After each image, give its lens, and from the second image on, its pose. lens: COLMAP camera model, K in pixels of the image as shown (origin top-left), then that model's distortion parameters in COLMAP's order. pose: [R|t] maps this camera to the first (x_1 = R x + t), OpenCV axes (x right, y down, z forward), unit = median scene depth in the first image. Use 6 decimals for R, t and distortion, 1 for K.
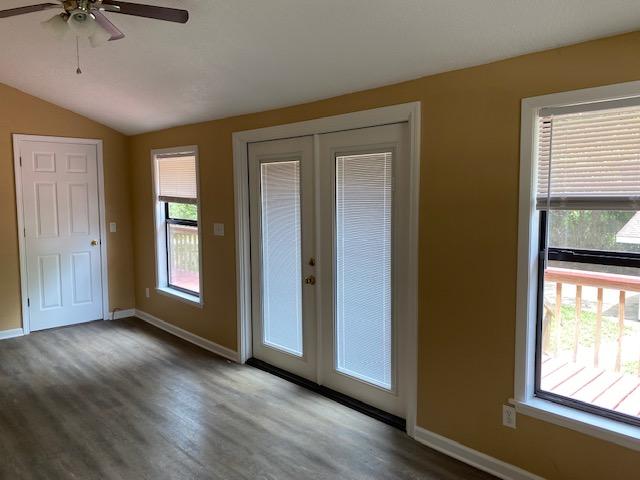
lens RADIAL K [[489.8, 0, 324.9], [0, 489.8, 241.8], [0, 0, 1]] dist [0.054979, -0.067758]
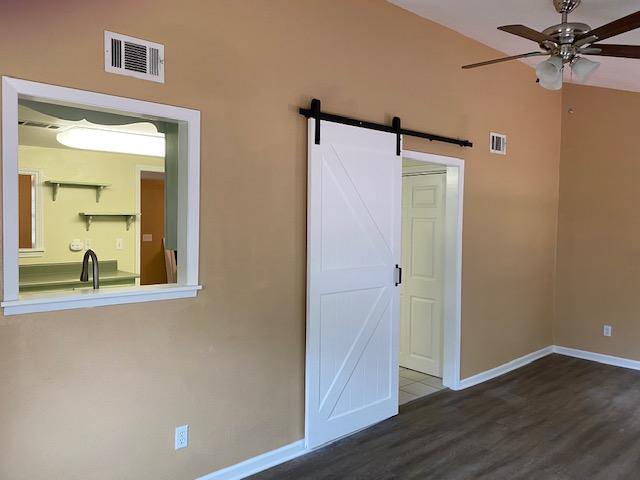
lens RADIAL K [[489.8, 0, 324.9], [0, 489.8, 241.8], [0, 0, 1]] dist [0.054979, -0.067758]
pose [[-0.035164, 0.045267, -0.998356, 0.442633], [-0.109692, 0.992763, 0.048877, -0.047322], [0.993343, 0.111231, -0.029945, 0.443611]]
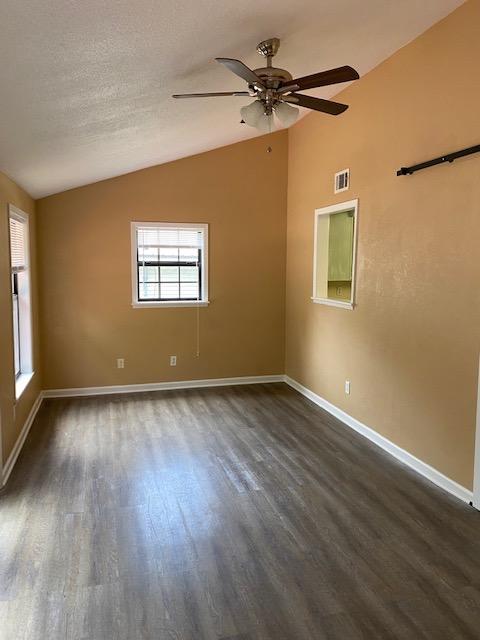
lens RADIAL K [[489.8, 0, 240.0], [0, 489.8, 320.0], [0, 0, 1]] dist [0.054979, -0.067758]
pose [[-0.878526, -0.065392, 0.473198, -0.761450], [0.035826, 0.978777, 0.201773, -0.157771], [-0.476350, 0.194216, -0.857538, 1.588234]]
